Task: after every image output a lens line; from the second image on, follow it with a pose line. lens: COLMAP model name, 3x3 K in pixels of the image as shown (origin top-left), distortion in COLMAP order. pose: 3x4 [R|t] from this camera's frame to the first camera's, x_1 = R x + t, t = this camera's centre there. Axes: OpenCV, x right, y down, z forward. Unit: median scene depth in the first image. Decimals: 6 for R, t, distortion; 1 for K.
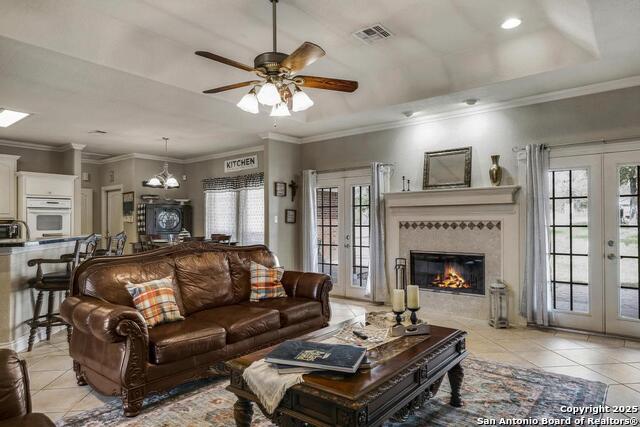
lens RADIAL K [[400.0, 0, 319.5], [0, 400.0, 218.6], [0, 0, 1]] dist [0.003639, 0.004464]
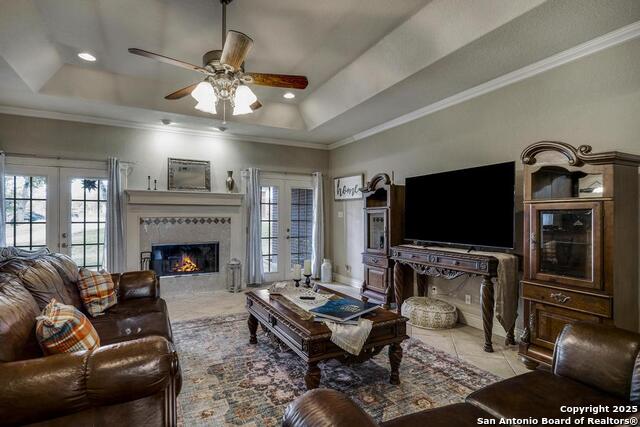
lens RADIAL K [[323.1, 0, 315.7], [0, 323.1, 217.2], [0, 0, 1]] dist [0.002531, 0.000839]
pose [[0.385109, 0.005014, 0.922857, -0.347906], [-0.007493, 0.999969, -0.002306, 0.003605], [-0.922841, -0.006027, 0.385135, 0.199284]]
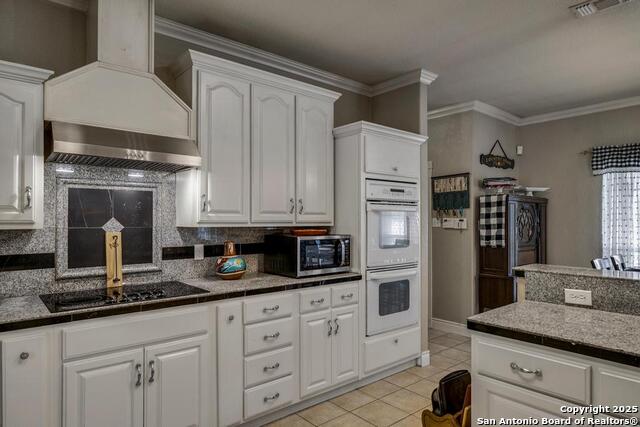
lens RADIAL K [[400.0, 0, 323.5], [0, 400.0, 218.8], [0, 0, 1]] dist [0.003639, 0.004464]
pose [[0.987023, 0.002961, -0.160553, -0.694702], [-0.002979, 0.999996, 0.000130, -0.005271], [0.160553, 0.000350, 0.987027, 0.520454]]
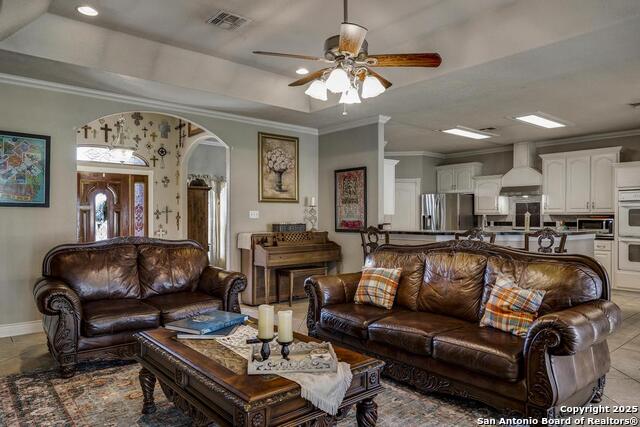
lens RADIAL K [[424.5, 0, 315.1], [0, 424.5, 216.1], [0, 0, 1]] dist [0.000689, 0.003706]
pose [[-0.192250, 0.002796, -0.981342, 0.379555], [0.004359, 0.999989, 0.001995, 0.002080], [0.981336, -0.003894, -0.192260, 0.485610]]
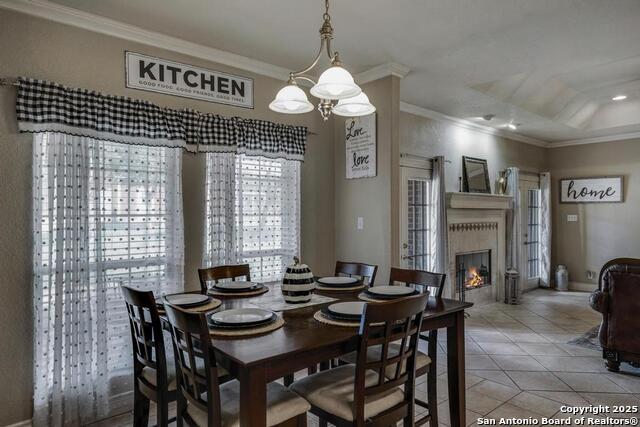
lens RADIAL K [[400.0, 0, 320.4], [0, 400.0, 211.7], [0, 0, 1]] dist [0.003639, 0.004464]
pose [[0.187598, 0.014680, 0.982136, -0.644563], [-0.002296, 0.999892, -0.014507, -0.006186], [-0.982243, 0.000466, 0.187611, 0.935532]]
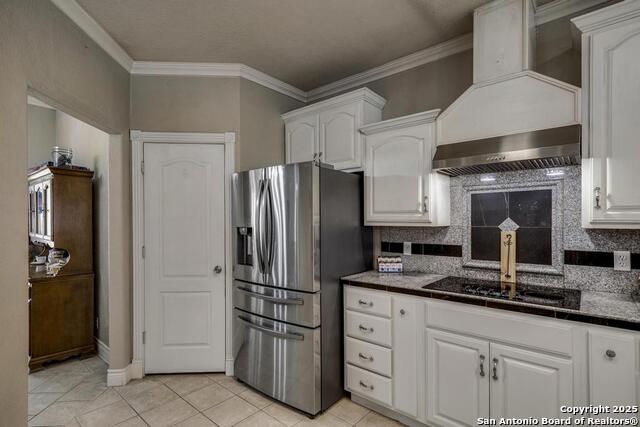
lens RADIAL K [[323.1, 0, 314.8], [0, 323.1, 217.3], [0, 0, 1]] dist [0.002531, 0.000839]
pose [[-0.033921, -0.005961, -0.999407, -0.616415], [0.004685, 0.999970, -0.006124, -0.005096], [0.999414, -0.004890, -0.033892, 0.671051]]
